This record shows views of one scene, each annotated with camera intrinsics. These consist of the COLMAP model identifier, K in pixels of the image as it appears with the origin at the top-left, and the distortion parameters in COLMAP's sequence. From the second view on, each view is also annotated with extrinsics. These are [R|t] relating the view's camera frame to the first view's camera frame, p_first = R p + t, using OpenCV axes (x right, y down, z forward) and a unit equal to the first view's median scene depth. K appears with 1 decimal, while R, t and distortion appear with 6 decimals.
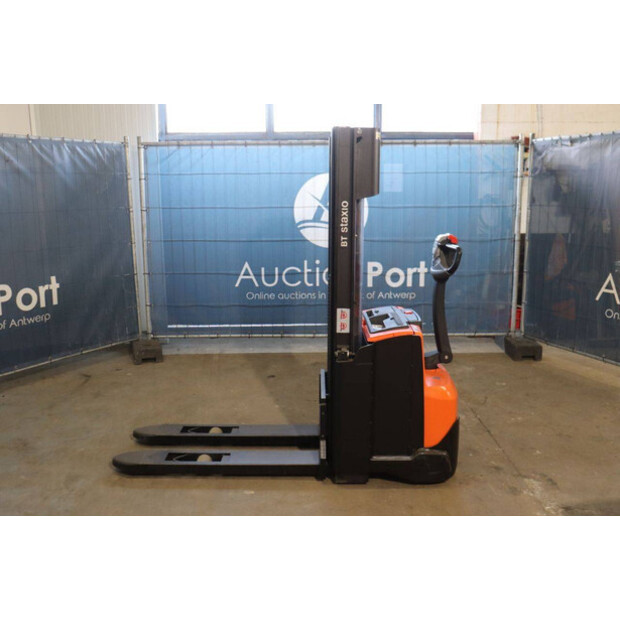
lens RADIAL K [[606.9, 0, 310.0], [0, 606.9, 310.0], [0, 0, 1]] dist [-0.056338, 0.012585]
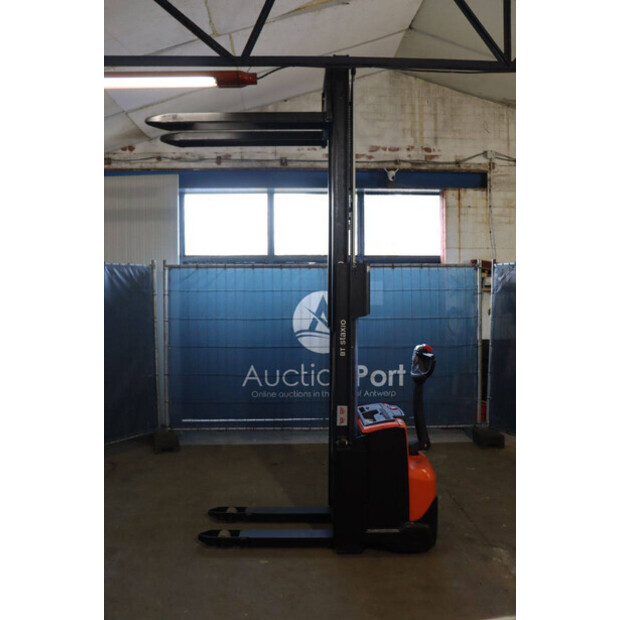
lens RADIAL K [[566.9, 0, 310.0], [0, 566.9, 310.0], [0, 0, 1]] dist [-0.135541, 0.148961]
pose [[0.999434, 0.003229, 0.033498, -0.030449], [0.002409, 0.985968, -0.166915, -0.001883], [-0.033567, 0.166901, 0.985402, -0.098287]]
